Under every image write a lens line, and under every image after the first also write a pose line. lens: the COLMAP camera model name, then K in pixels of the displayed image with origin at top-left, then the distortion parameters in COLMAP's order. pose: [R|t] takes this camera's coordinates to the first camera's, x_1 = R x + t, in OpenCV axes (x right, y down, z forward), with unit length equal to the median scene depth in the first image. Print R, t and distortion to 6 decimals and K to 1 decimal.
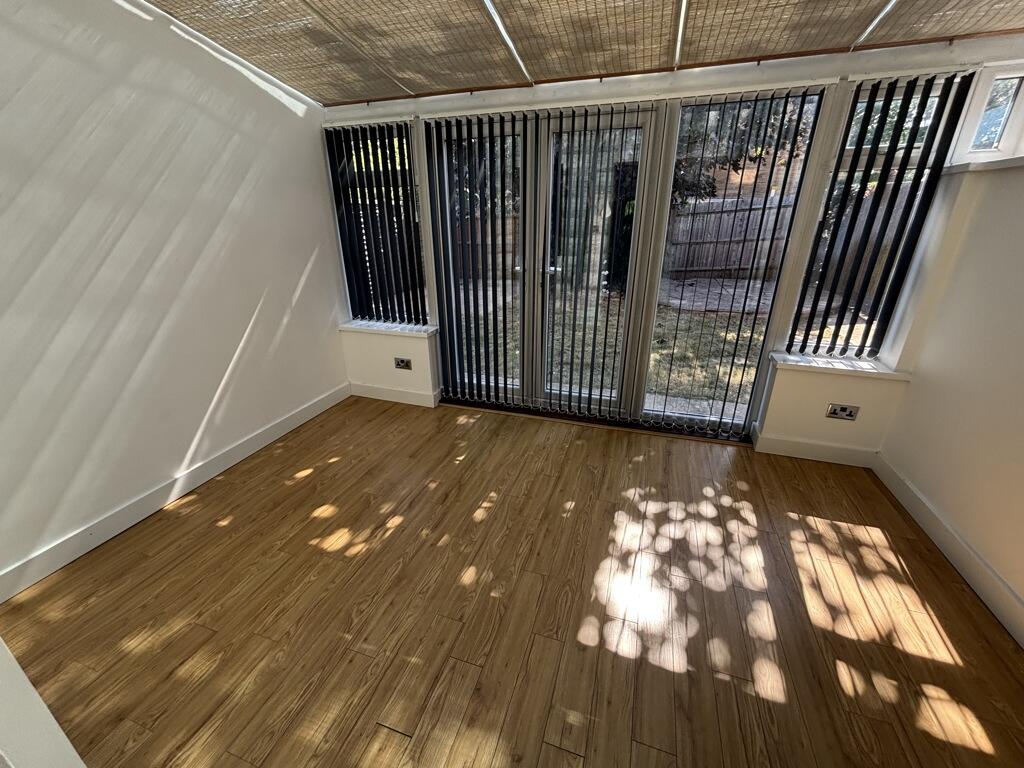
lens RADIAL K [[410.9, 0, 512.0], [0, 410.9, 384.0], [0, 0, 1]] dist [-0.000213, -0.000179]
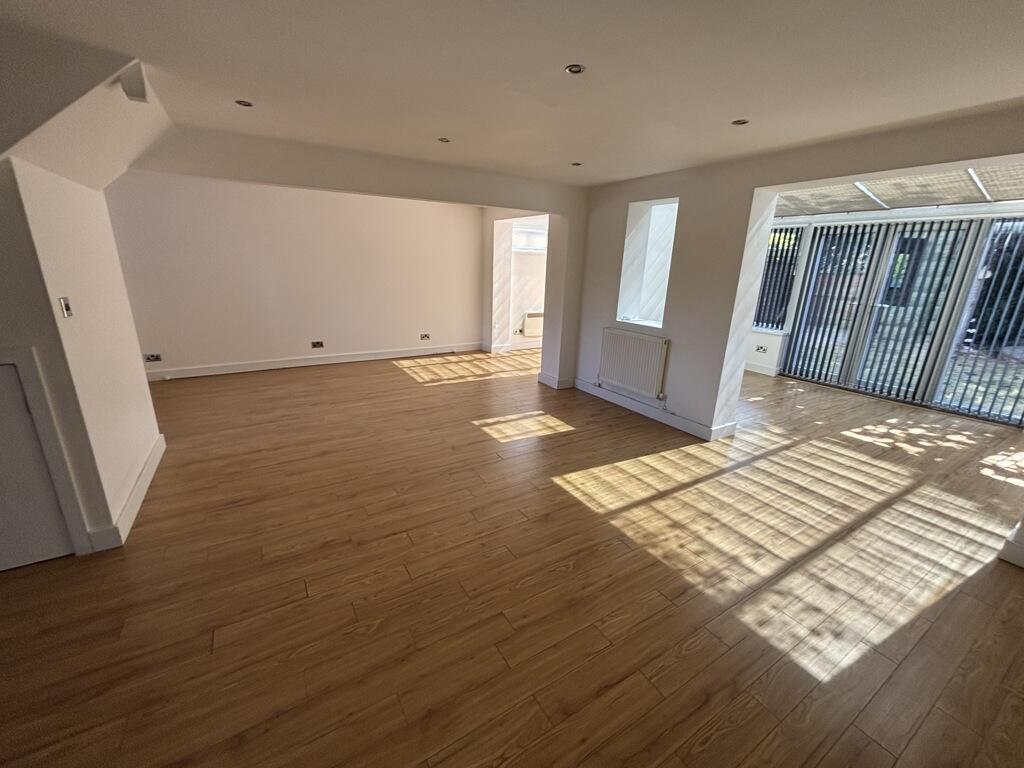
lens RADIAL K [[410.9, 0, 512.0], [0, 410.9, 384.0], [0, 0, 1]] dist [-0.000213, -0.000179]
pose [[0.762510, 0.212229, -0.611177, 0.039592], [-0.274838, 0.961448, -0.009031, 0.435606], [0.585698, 0.174861, 0.791443, -1.102069]]
